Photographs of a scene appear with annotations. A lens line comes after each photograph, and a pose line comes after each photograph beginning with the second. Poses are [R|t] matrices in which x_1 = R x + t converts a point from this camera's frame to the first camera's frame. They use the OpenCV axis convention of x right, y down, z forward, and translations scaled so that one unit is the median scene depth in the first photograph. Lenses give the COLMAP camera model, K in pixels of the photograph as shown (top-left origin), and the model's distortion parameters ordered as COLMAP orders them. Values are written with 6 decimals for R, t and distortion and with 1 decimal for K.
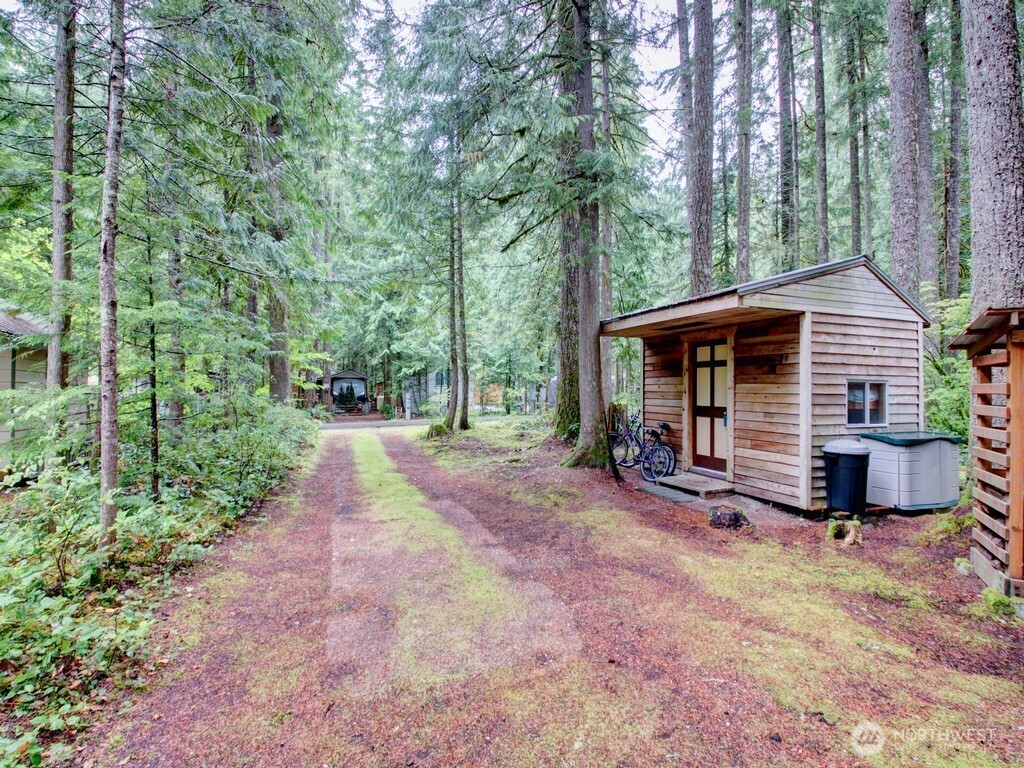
lens RADIAL K [[476.0, 0, 505.3], [0, 476.0, 384.0], [0, 0, 1]] dist [0.002117, -0.014121]
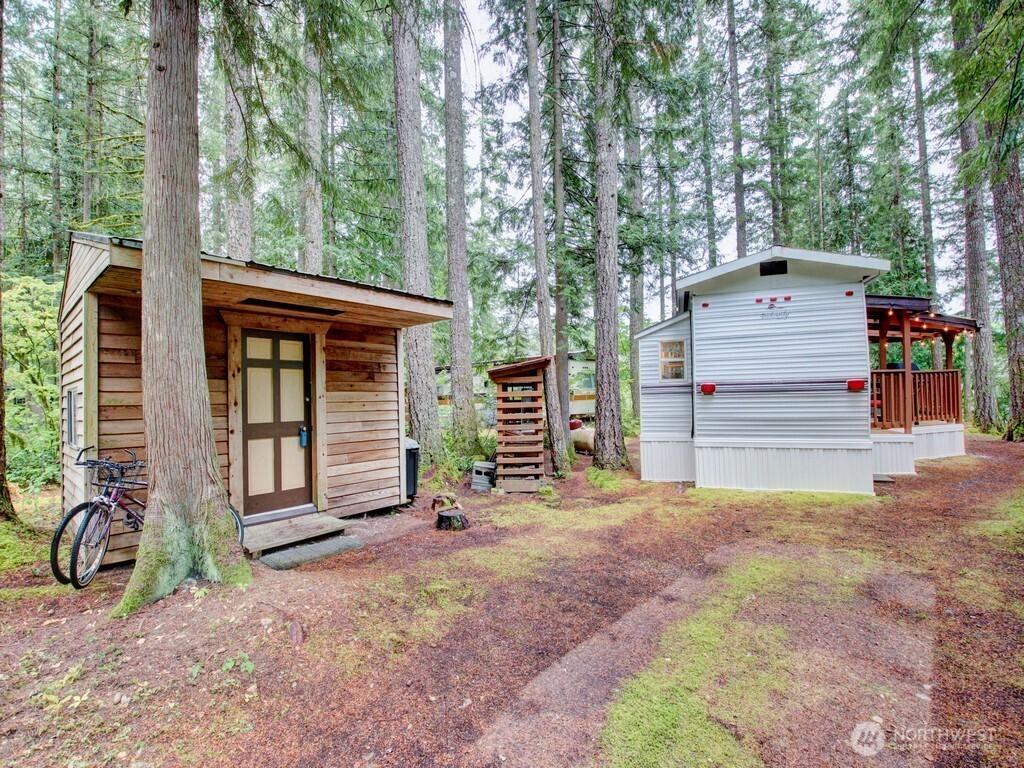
lens RADIAL K [[476.0, 0, 509.6], [0, 476.0, 387.2], [0, 0, 1]] dist [0.002117, -0.014121]
pose [[-0.482825, 0.028202, 0.875263, -0.374110], [0.014195, 0.999602, -0.024378, 0.016158], [-0.875602, 0.000654, -0.483033, 1.034708]]
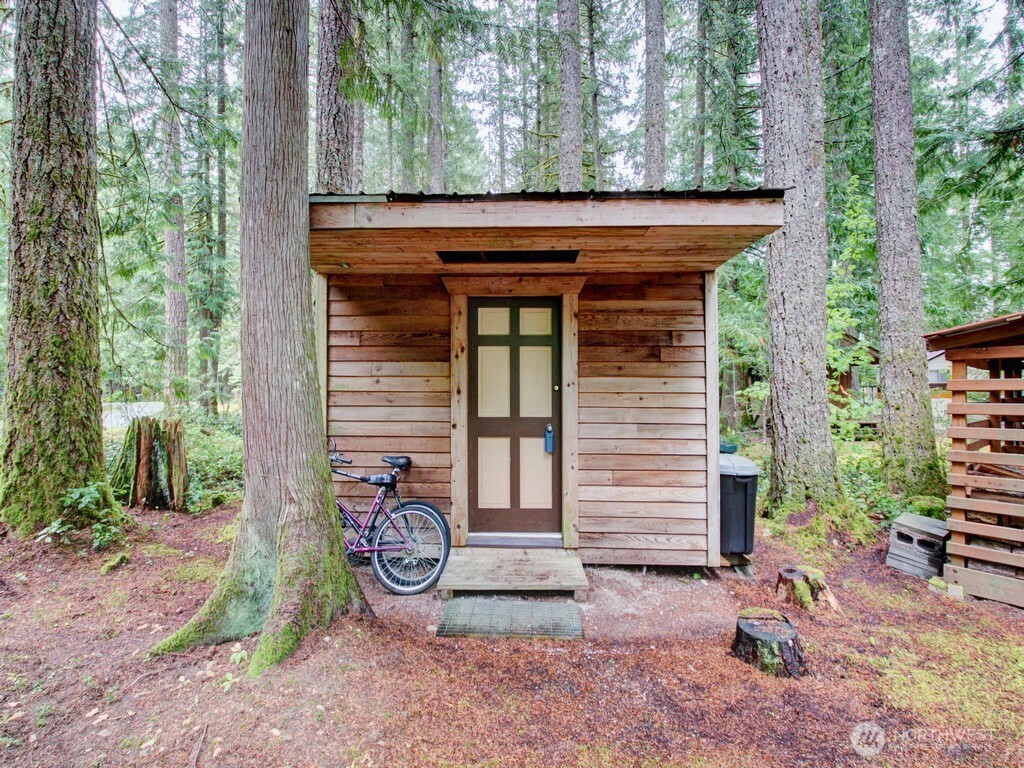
lens RADIAL K [[476.0, 0, 504.3], [0, 476.0, 383.7], [0, 0, 1]] dist [0.002117, -0.014121]
pose [[0.385891, 0.008777, 0.922503, -0.076917], [-0.007186, 0.999953, -0.006508, 0.011800], [-0.922516, -0.004118, 0.385936, 0.794972]]
